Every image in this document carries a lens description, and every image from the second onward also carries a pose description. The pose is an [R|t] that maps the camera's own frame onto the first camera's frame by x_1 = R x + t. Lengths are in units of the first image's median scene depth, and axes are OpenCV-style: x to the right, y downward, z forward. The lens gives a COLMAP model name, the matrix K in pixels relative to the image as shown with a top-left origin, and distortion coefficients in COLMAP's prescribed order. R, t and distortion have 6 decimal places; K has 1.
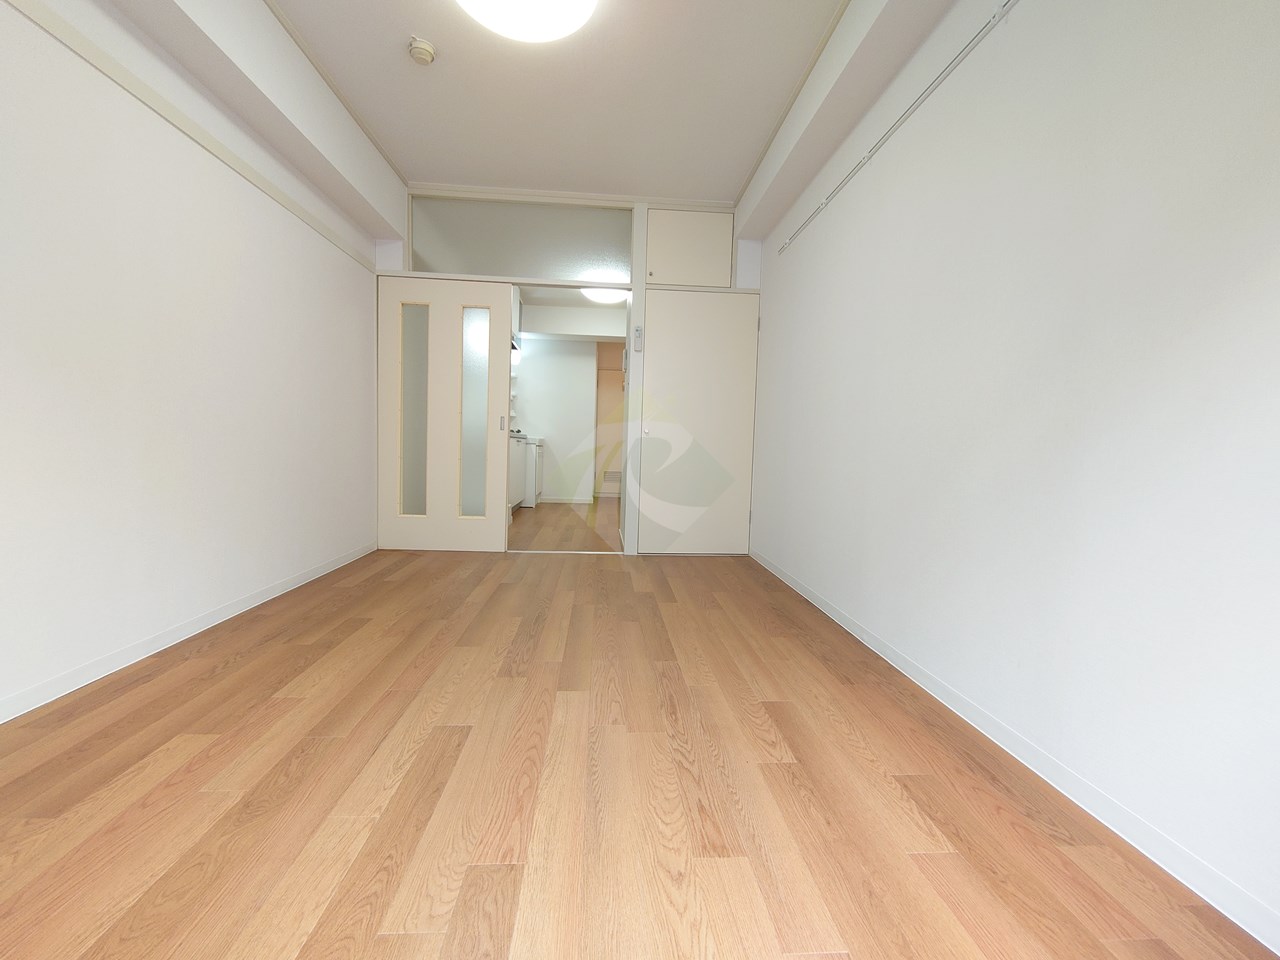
lens RADIAL K [[549.3, 0, 638.0], [0, 549.3, 479.4], [0, 0, 1]] dist [-0.001531, -0.000265]
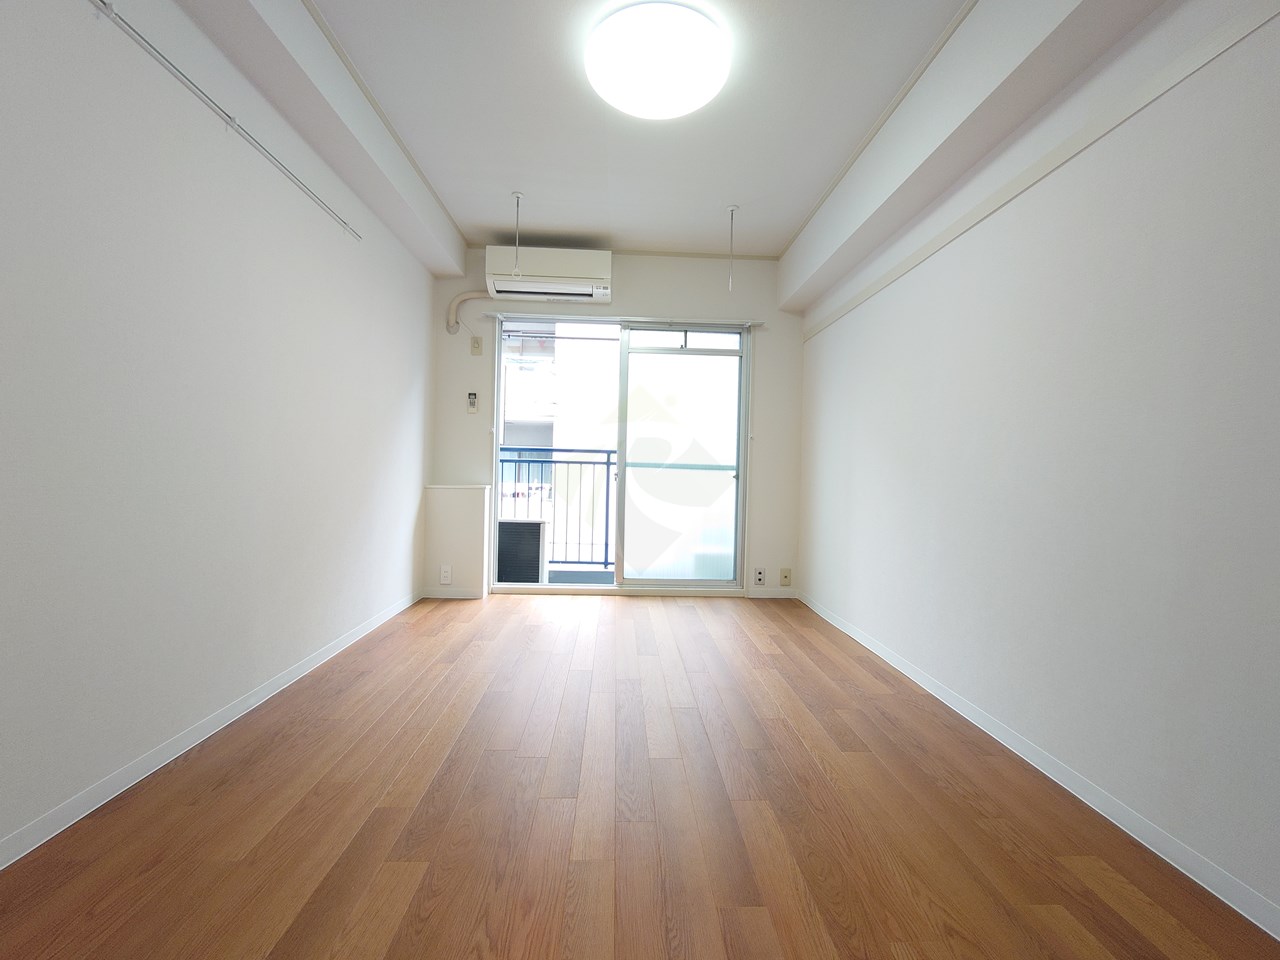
lens RADIAL K [[549.3, 0, 638.0], [0, 549.3, 479.4], [0, 0, 1]] dist [-0.001531, -0.000265]
pose [[-0.998064, -0.055791, 0.027484, -0.346316], [-0.053502, 0.995521, 0.077952, -0.279997], [-0.031710, 0.076331, -0.996578, 2.968413]]
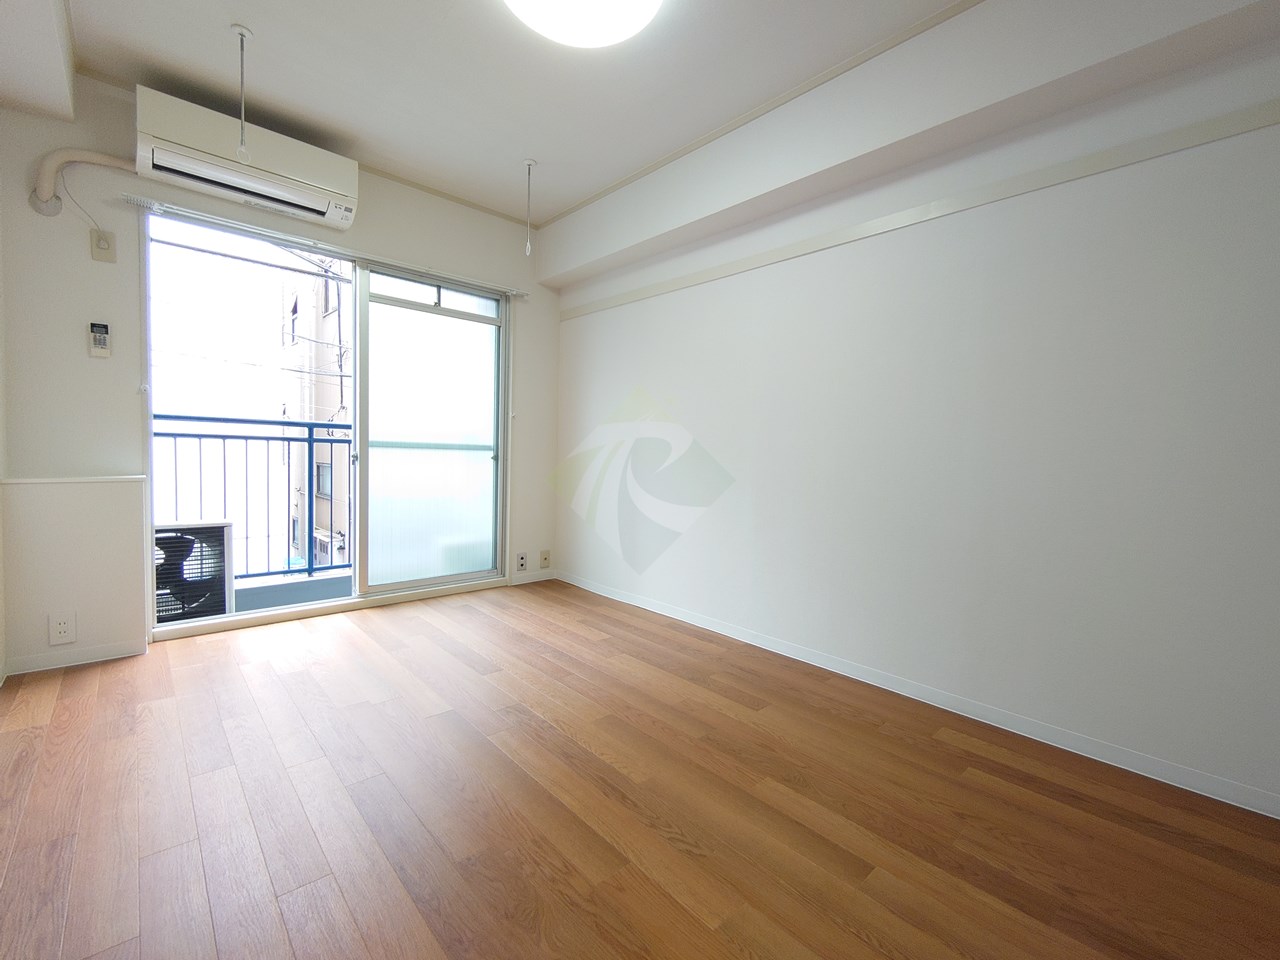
lens RADIAL K [[549.3, 0, 638.0], [0, 549.3, 479.4], [0, 0, 1]] dist [-0.001531, -0.000265]
pose [[-0.778870, -0.023629, -0.626740, 0.348519], [-0.092183, 0.992750, 0.077131, -0.261808], [0.620374, 0.117850, -0.775401, 2.575600]]
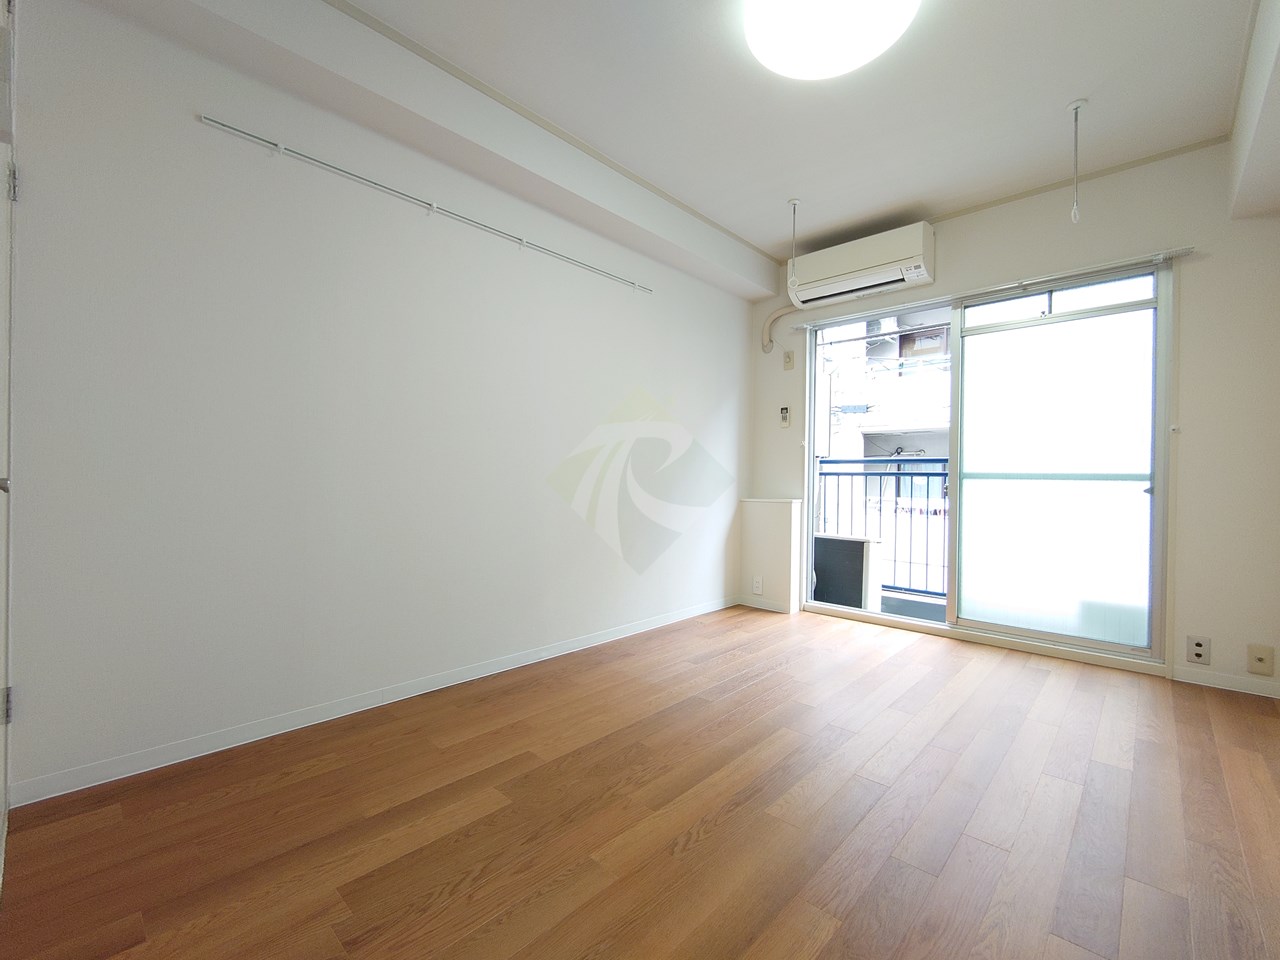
lens RADIAL K [[549.3, 0, 638.0], [0, 549.3, 479.4], [0, 0, 1]] dist [-0.001531, -0.000265]
pose [[-0.679341, -0.040659, 0.732696, -0.972010], [0.012327, 0.997691, 0.066793, -0.284822], [-0.733719, 0.054408, -0.677271, 2.656991]]
